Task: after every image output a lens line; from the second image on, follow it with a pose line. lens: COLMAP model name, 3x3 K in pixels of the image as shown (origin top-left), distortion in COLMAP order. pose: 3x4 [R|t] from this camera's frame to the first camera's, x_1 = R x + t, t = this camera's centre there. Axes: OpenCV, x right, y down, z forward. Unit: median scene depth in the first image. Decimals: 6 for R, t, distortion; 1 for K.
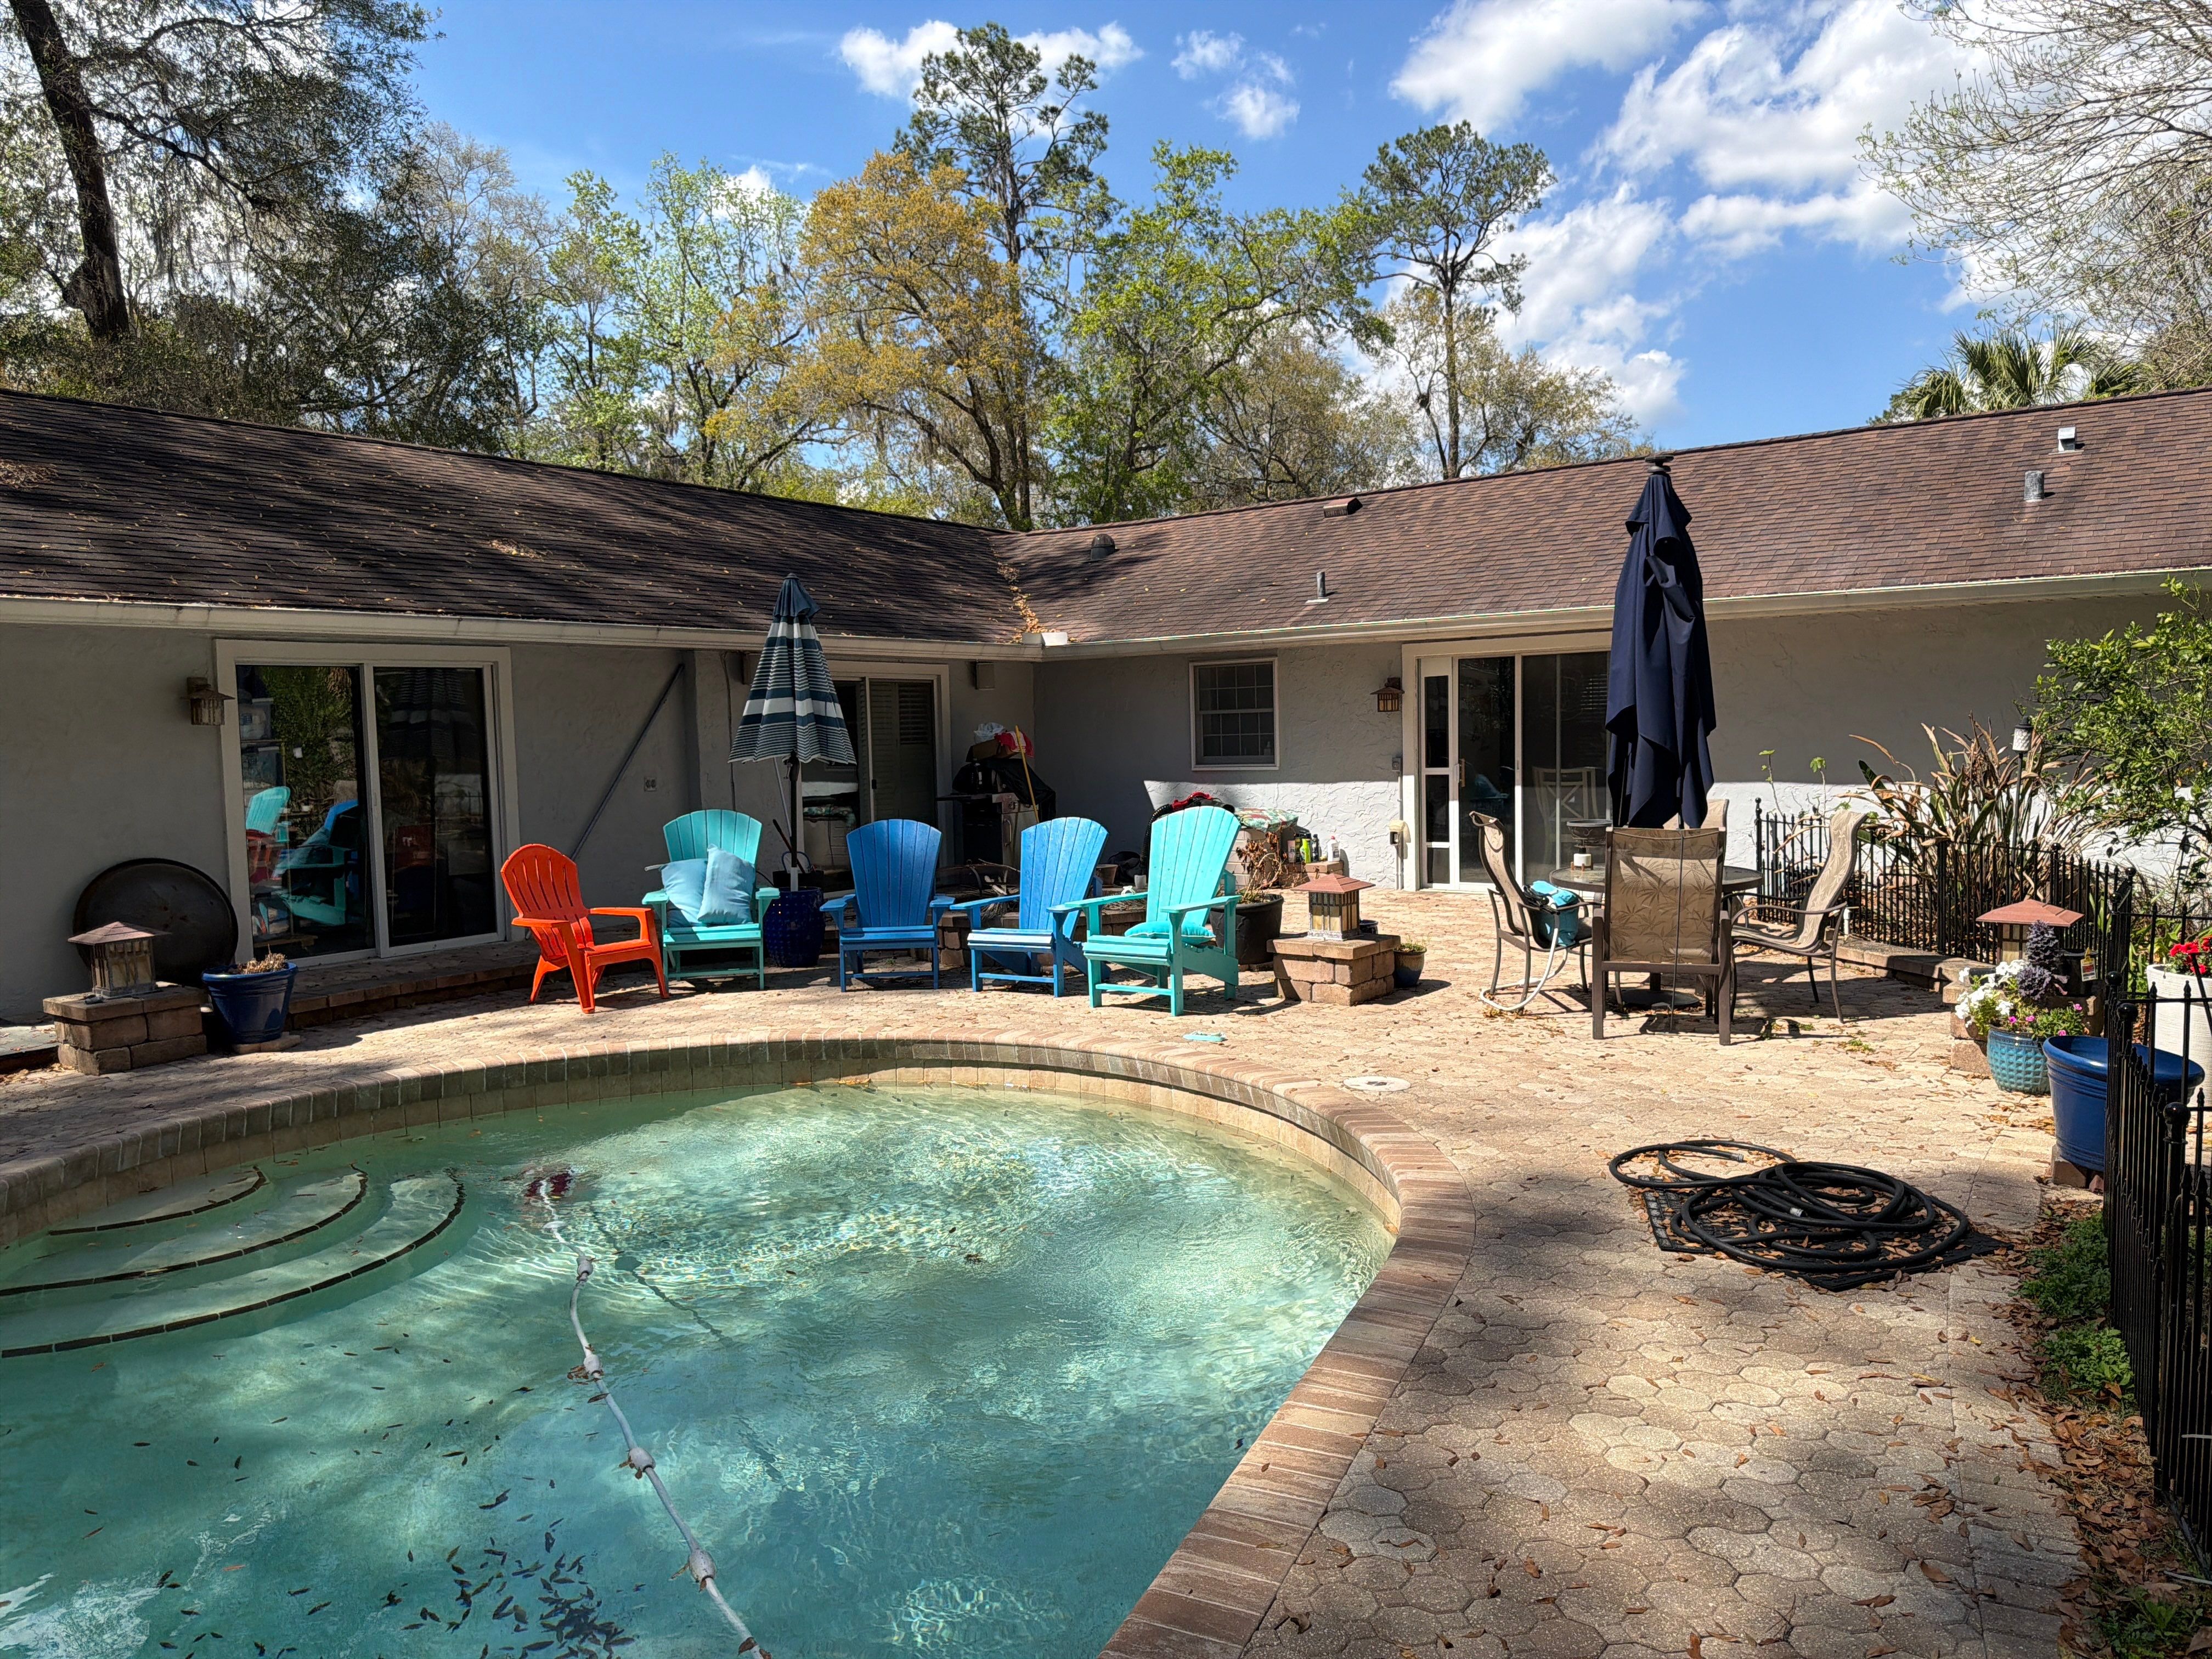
lens RADIAL K [[1588.5, 0, 1098.5], [0, 1588.5, 848.3], [0, 0, 1]] dist [0.025619, -0.029094]
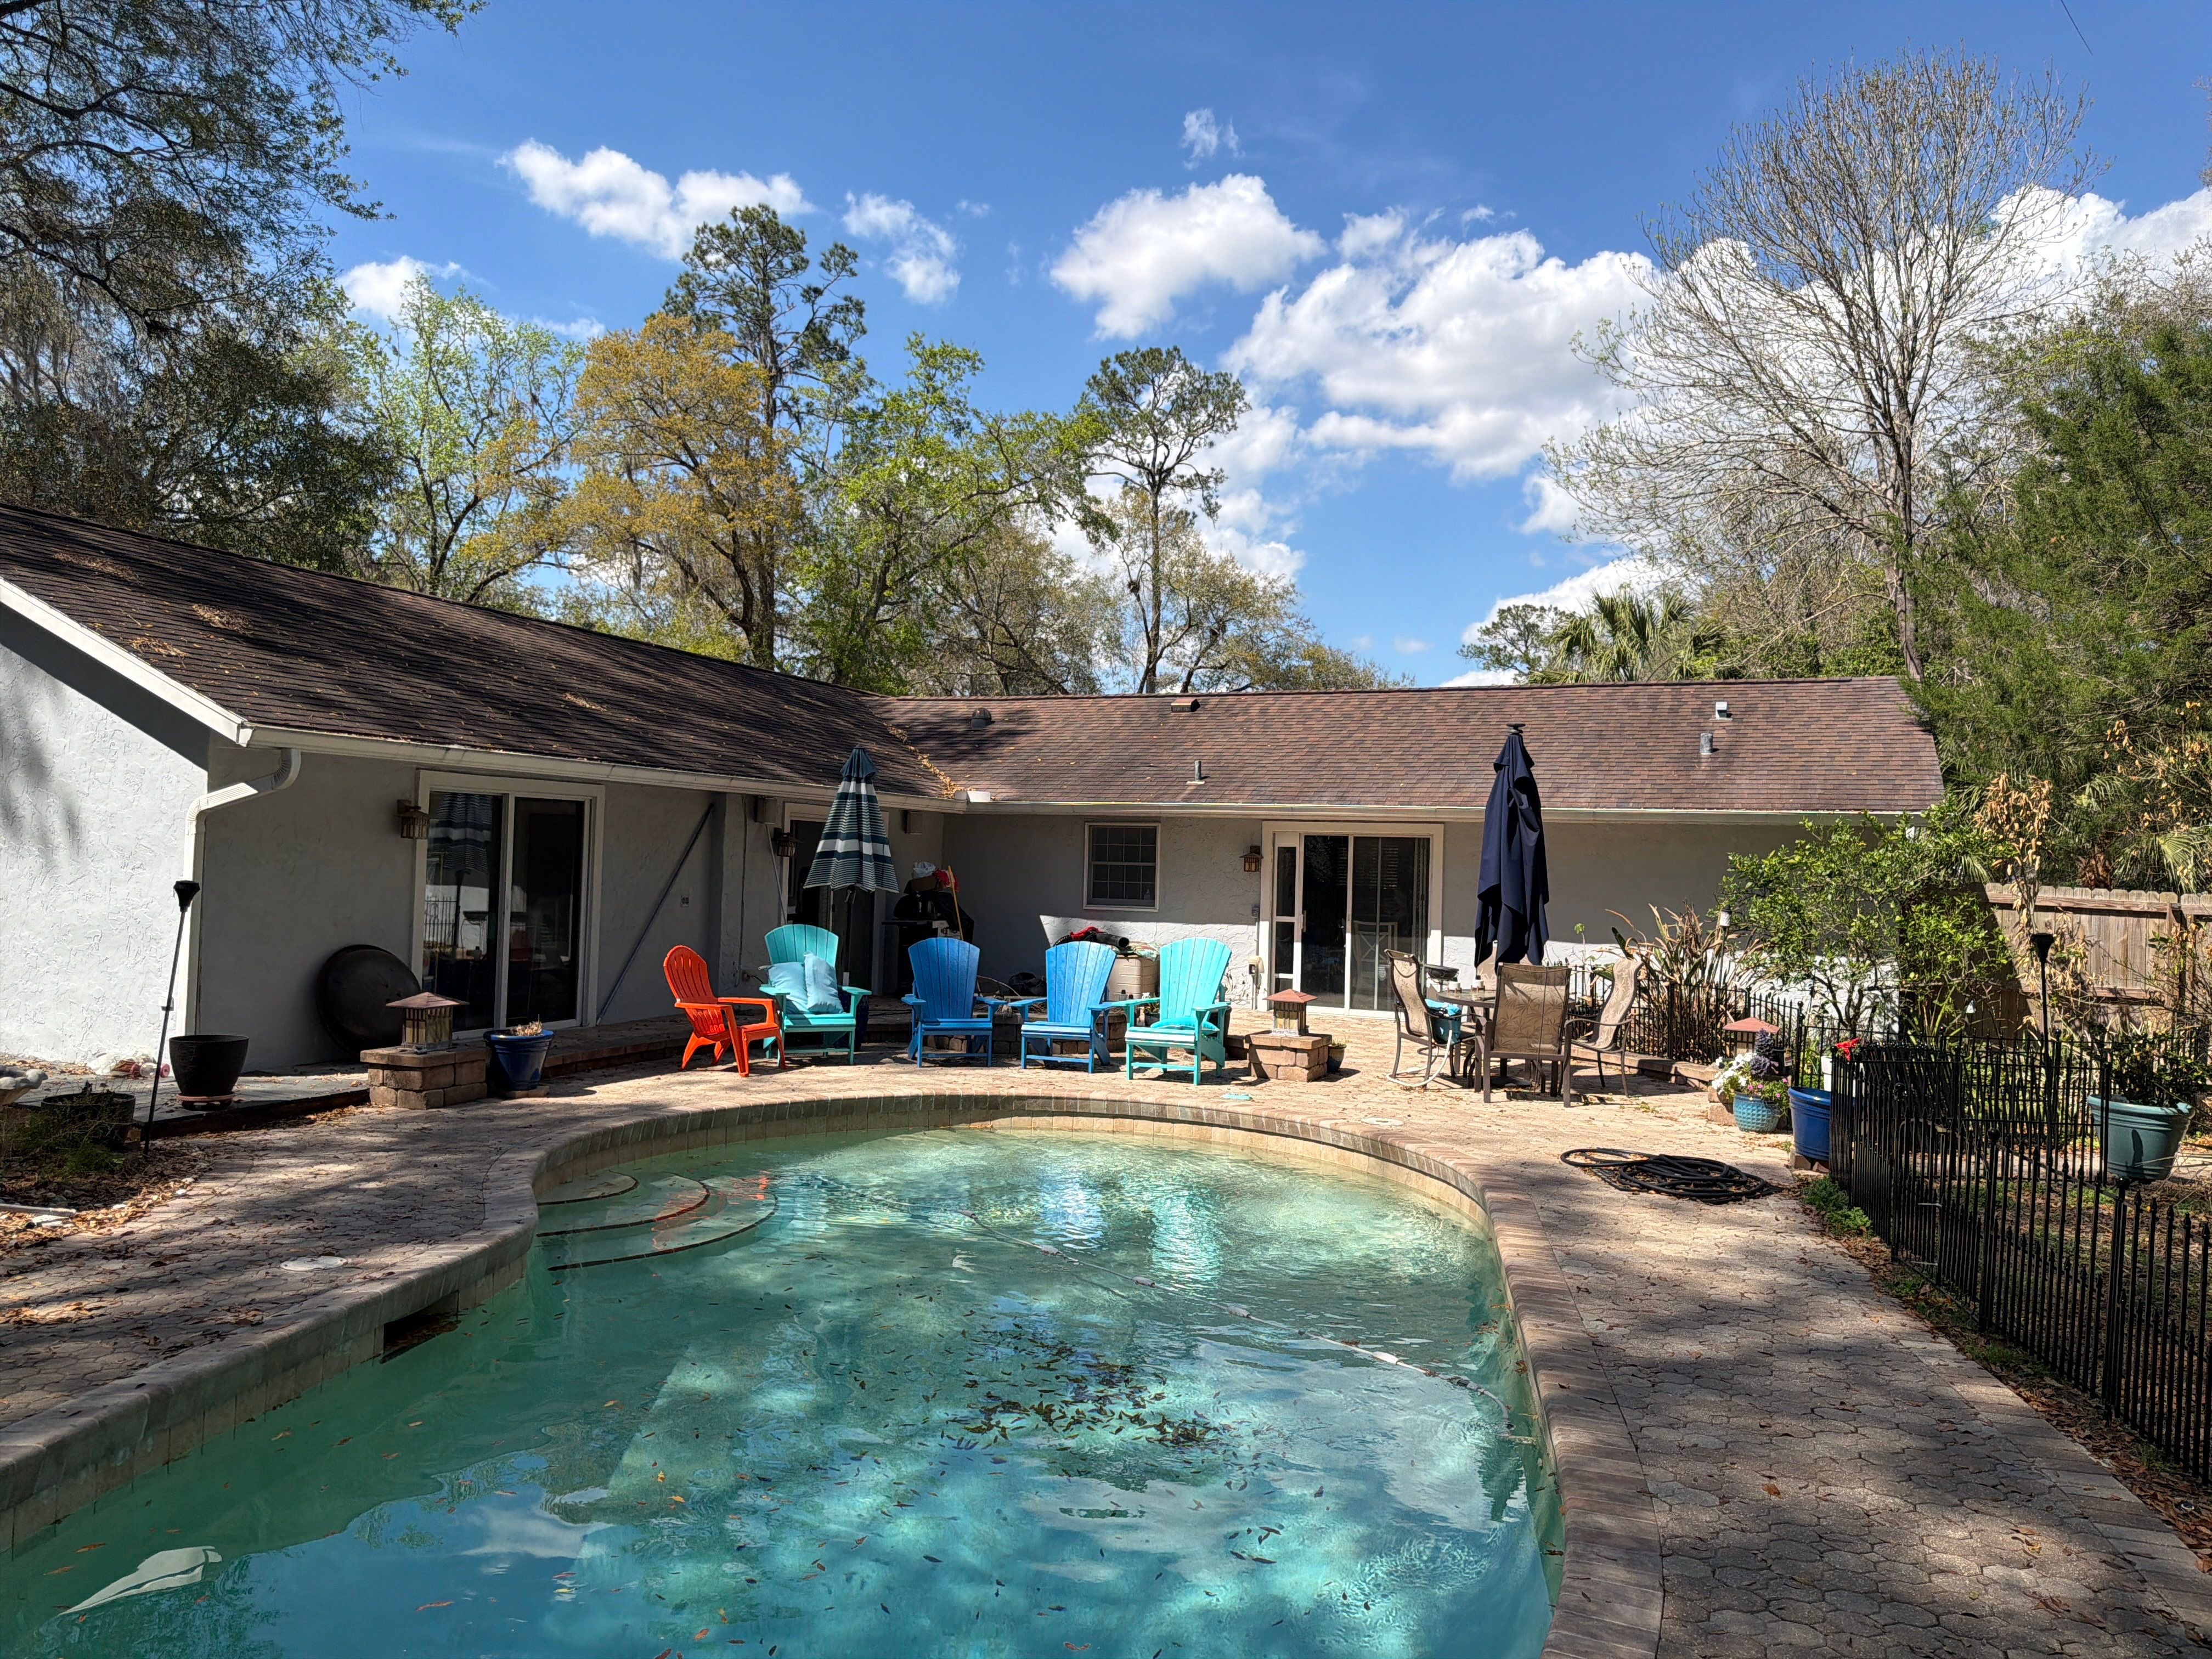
lens RADIAL K [[1567.5, 0, 1106.3], [0, 1567.5, 871.4], [0, 0, 1]] dist [0.050113, -0.001604]
pose [[0.971915, 0.052715, 0.229352, -0.211528], [-0.036047, 0.996435, -0.076269, 0.014878], [-0.232555, 0.065859, 0.970351, -0.205448]]
